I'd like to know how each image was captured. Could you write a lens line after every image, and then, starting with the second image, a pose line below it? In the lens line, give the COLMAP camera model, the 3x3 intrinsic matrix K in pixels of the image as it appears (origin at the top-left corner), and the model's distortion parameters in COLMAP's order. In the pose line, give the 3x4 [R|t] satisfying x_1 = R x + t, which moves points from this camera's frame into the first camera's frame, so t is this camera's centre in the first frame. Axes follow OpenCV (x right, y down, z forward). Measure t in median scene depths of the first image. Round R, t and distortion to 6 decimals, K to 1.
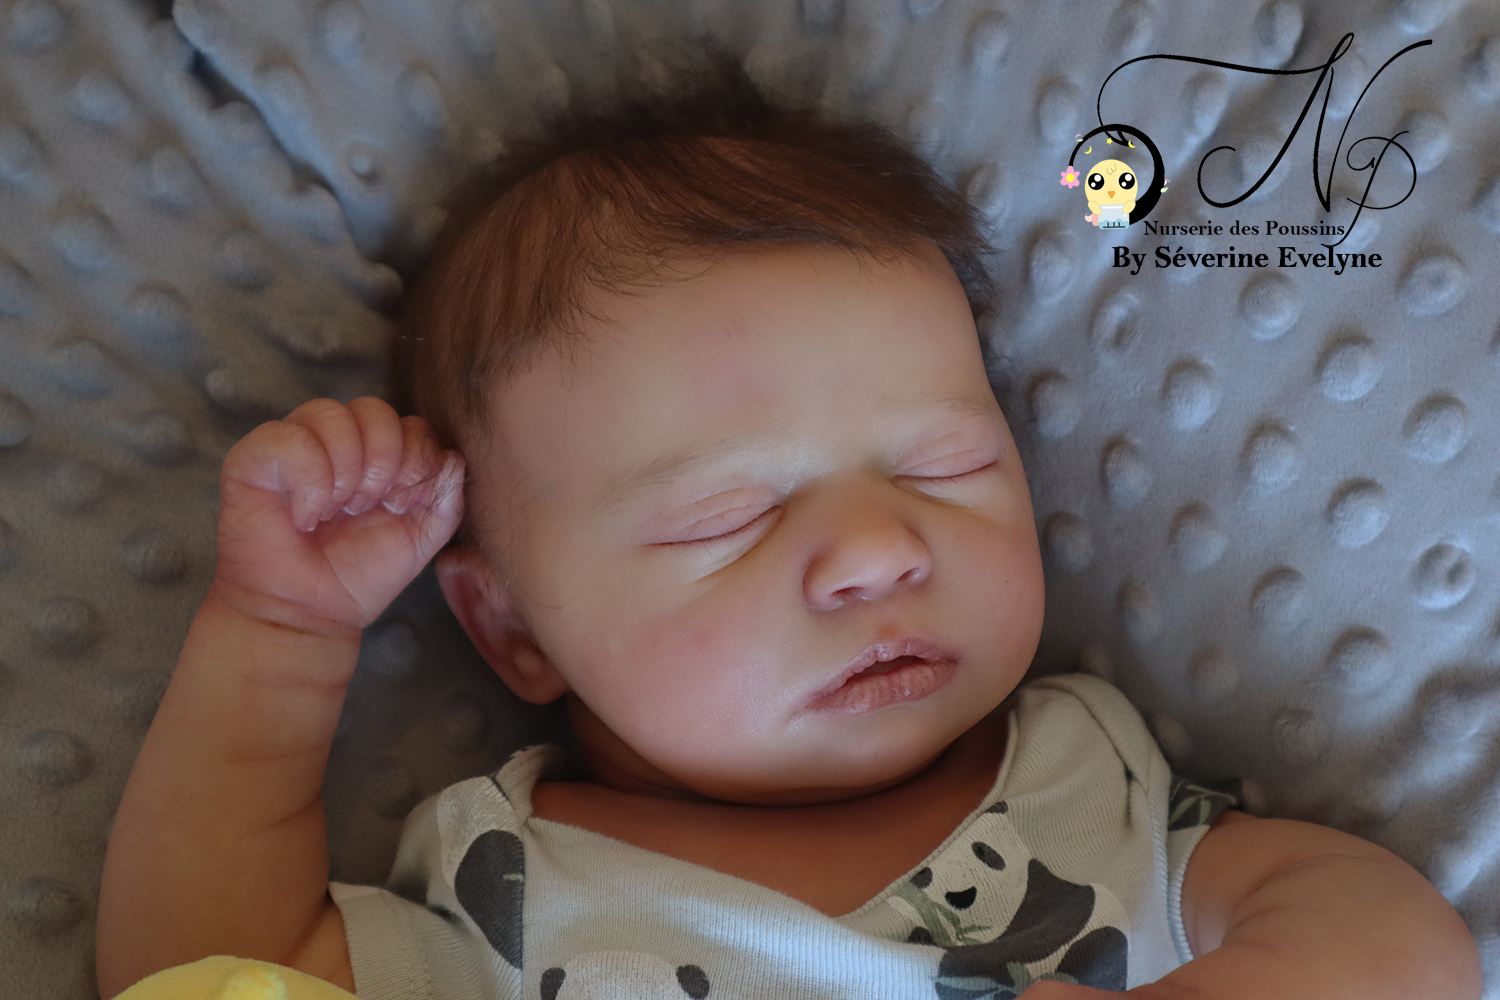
lens RADIAL K [[2191.2, 0, 818.0], [0, 2191.2, 504.4], [0, 0, 1]] dist [0.256114, -1.771765]
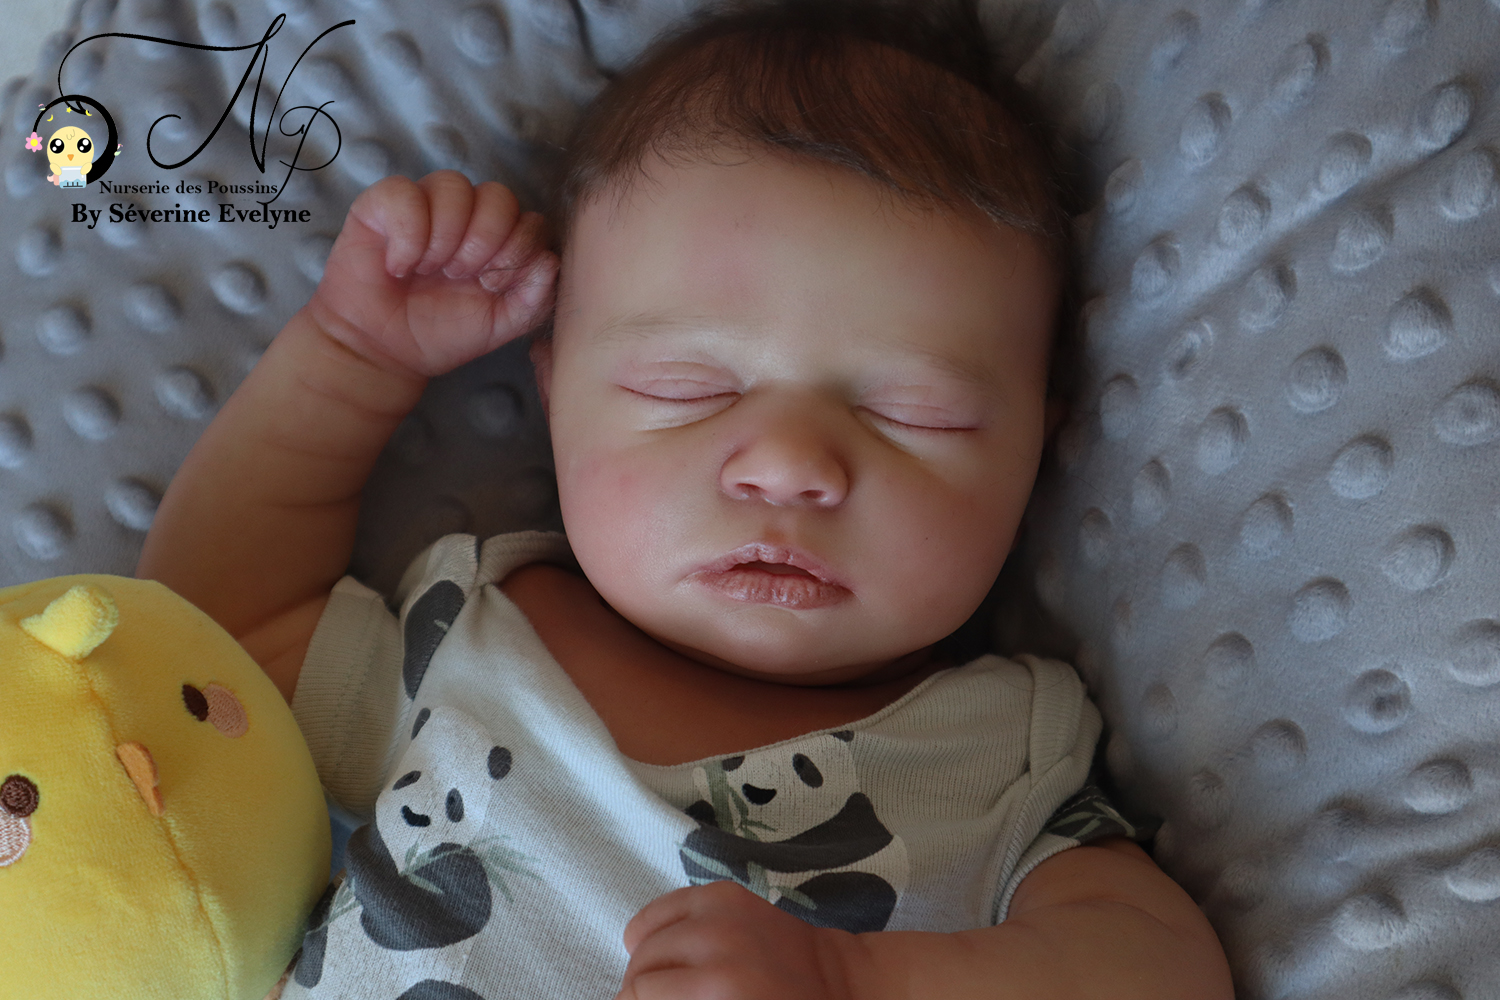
lens RADIAL K [[2191.2, 0, 818.0], [0, 2191.2, 504.4], [0, 0, 1]] dist [0.256114, -1.771765]
pose [[0.878618, 0.354696, -0.319722, 0.374277], [-0.335332, 0.934965, 0.115726, -0.084737], [0.339976, 0.005534, 0.940418, 0.003717]]
